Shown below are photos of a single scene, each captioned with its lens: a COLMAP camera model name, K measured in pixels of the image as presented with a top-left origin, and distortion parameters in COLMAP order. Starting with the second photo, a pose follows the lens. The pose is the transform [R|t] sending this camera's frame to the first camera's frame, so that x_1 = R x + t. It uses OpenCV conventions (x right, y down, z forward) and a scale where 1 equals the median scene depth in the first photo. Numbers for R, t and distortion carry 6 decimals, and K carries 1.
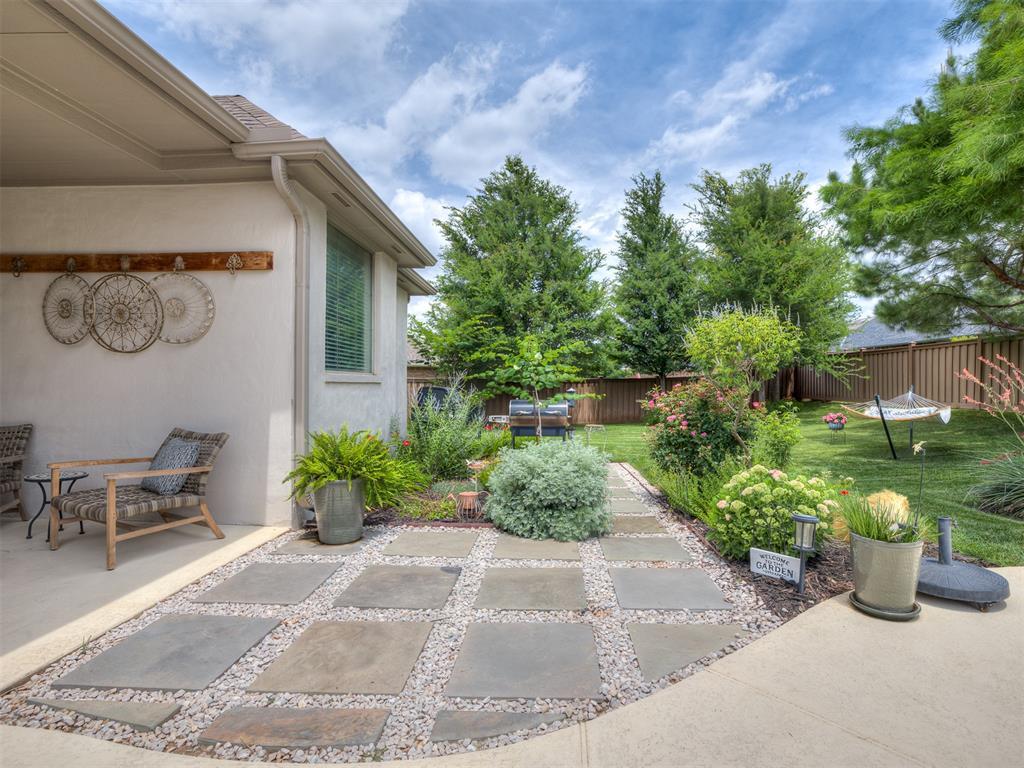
lens RADIAL K [[518.4, 0, 528.8], [0, 518.4, 373.3], [0, 0, 1]] dist [-0.013310, 0.000906]
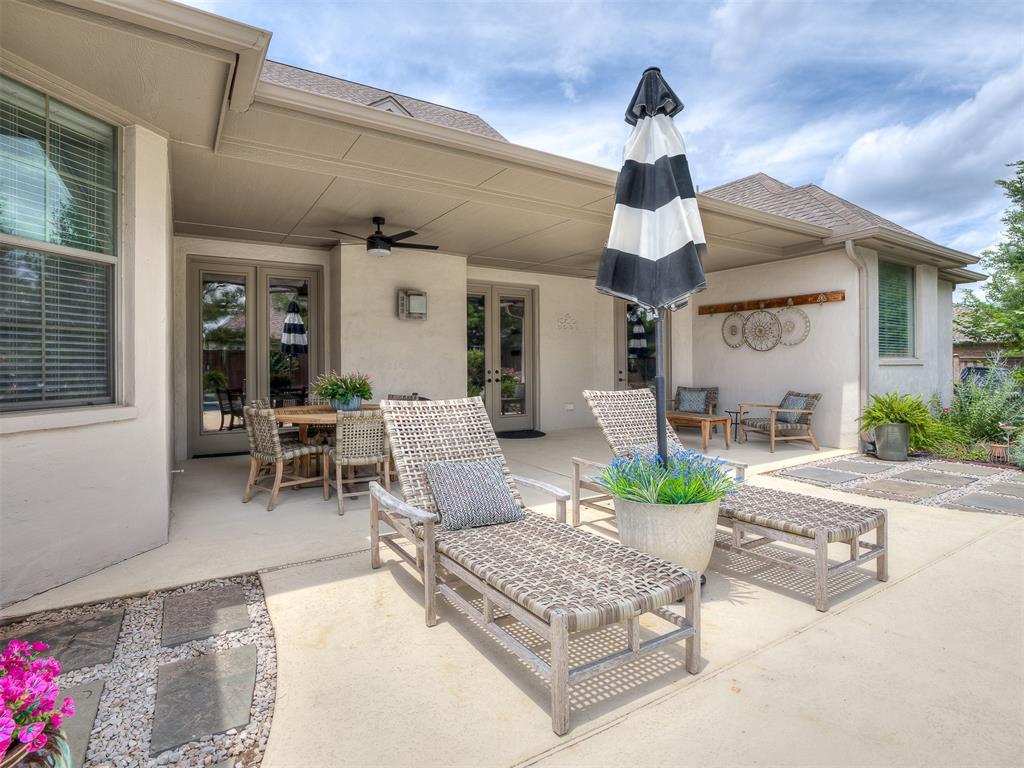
lens RADIAL K [[518.4, 0, 528.8], [0, 518.4, 373.3], [0, 0, 1]] dist [-0.013310, 0.000906]
pose [[0.587400, 0.001445, -0.809295, 0.273615], [0.030518, 0.999248, 0.023935, -0.029865], [0.808721, -0.038758, 0.586914, -0.859286]]
